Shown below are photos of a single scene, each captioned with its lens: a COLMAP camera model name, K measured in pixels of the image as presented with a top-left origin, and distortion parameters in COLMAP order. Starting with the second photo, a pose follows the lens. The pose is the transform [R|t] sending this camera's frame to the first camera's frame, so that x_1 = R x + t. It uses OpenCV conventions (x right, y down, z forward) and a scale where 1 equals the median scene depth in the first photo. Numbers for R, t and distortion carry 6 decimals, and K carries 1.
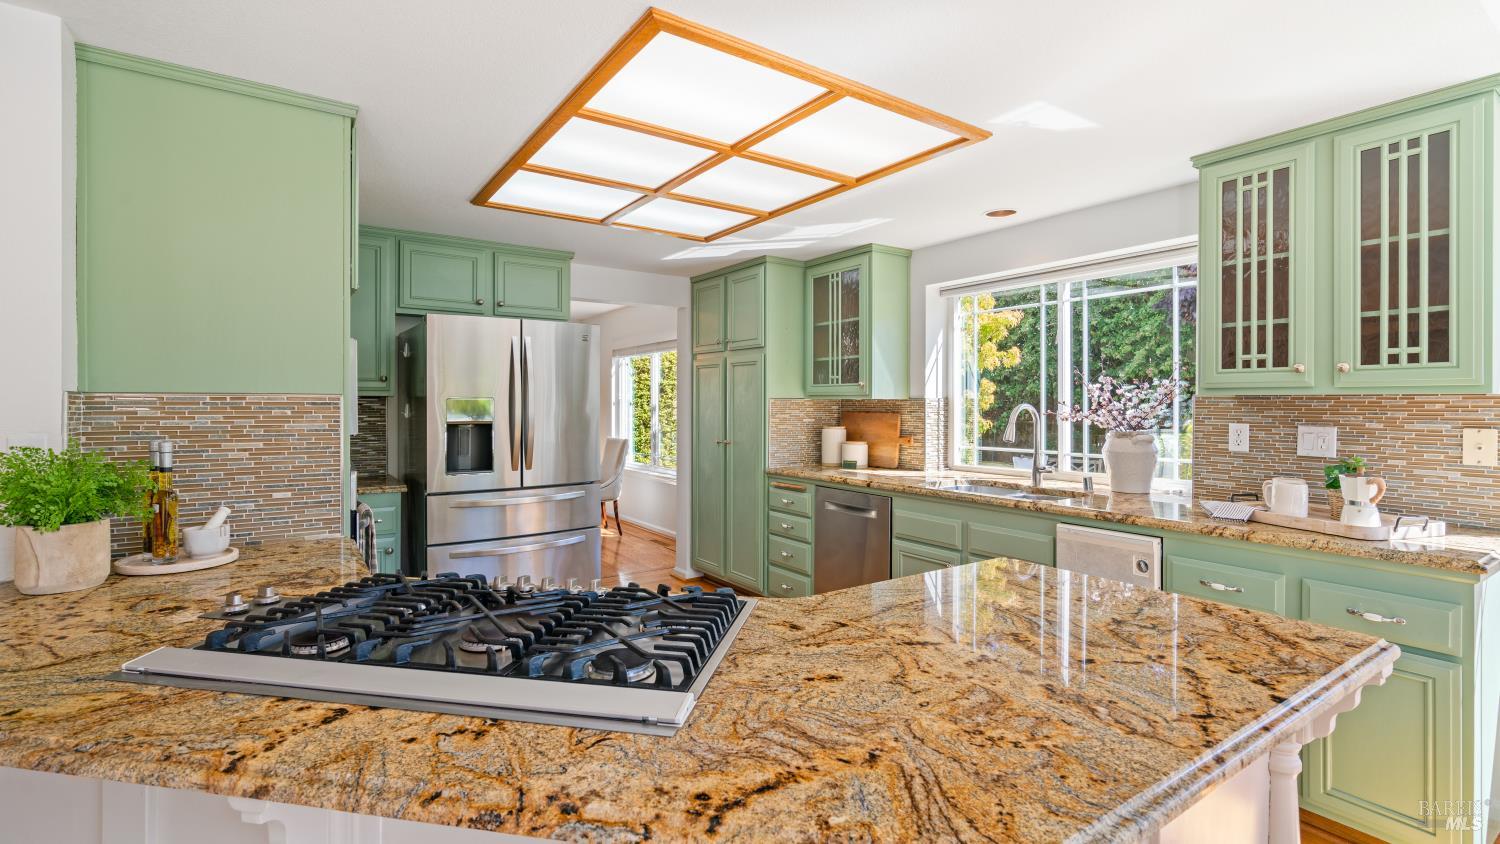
lens RADIAL K [[676.9, 0, 745.8], [0, 676.9, 402.2], [0, 0, 1]] dist [-0.001804, -0.000188]
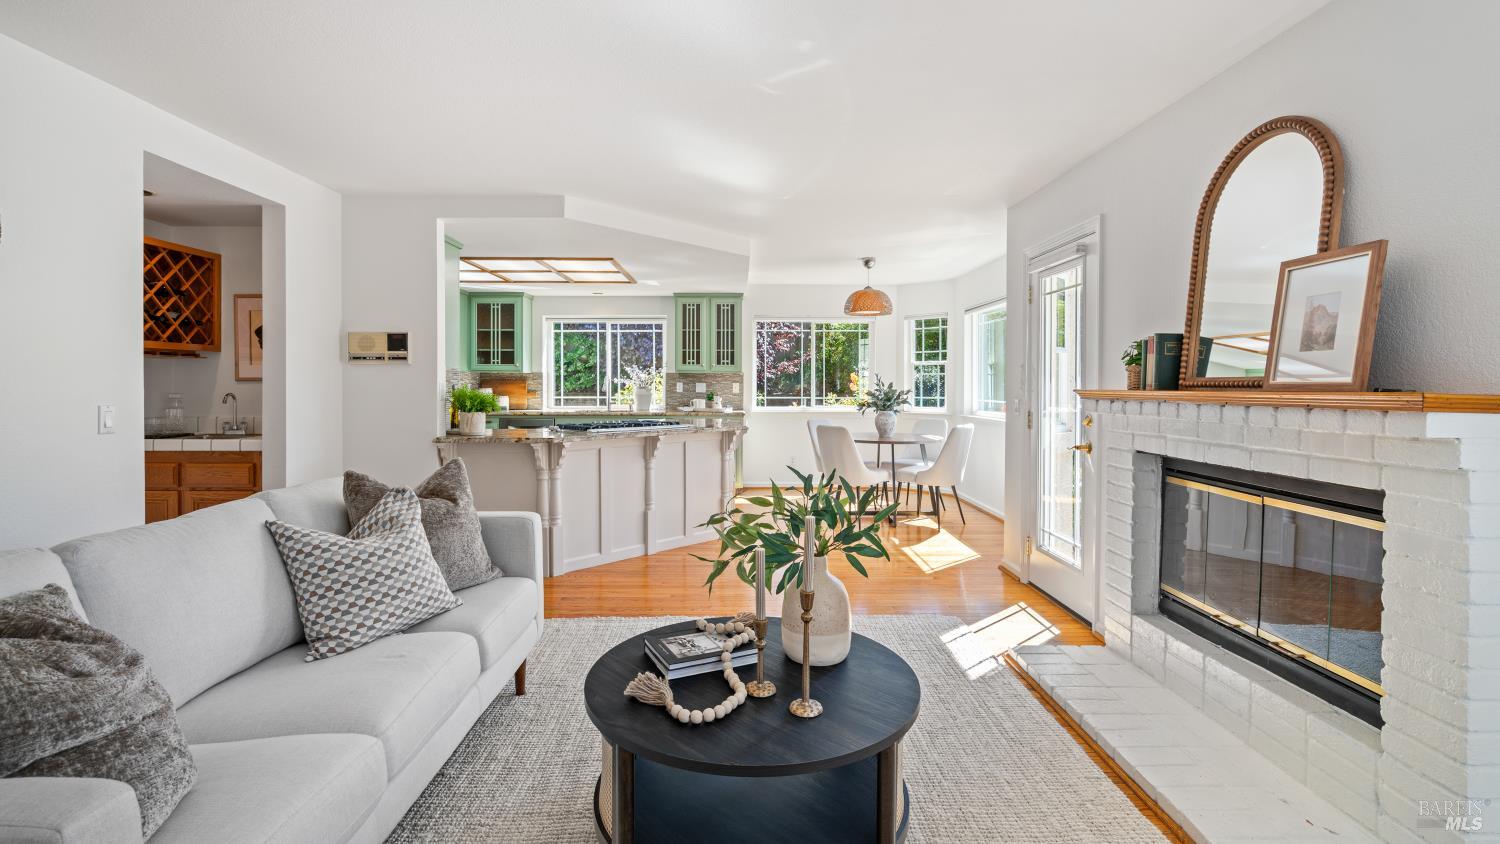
lens RADIAL K [[676.9, 0, 745.8], [0, 676.9, 402.2], [0, 0, 1]] dist [-0.001804, -0.000188]
pose [[0.553089, -0.018479, 0.832917, -1.713393], [-0.003730, 0.999689, 0.024656, 0.046884], [-0.833114, -0.016744, 0.552848, -0.954111]]
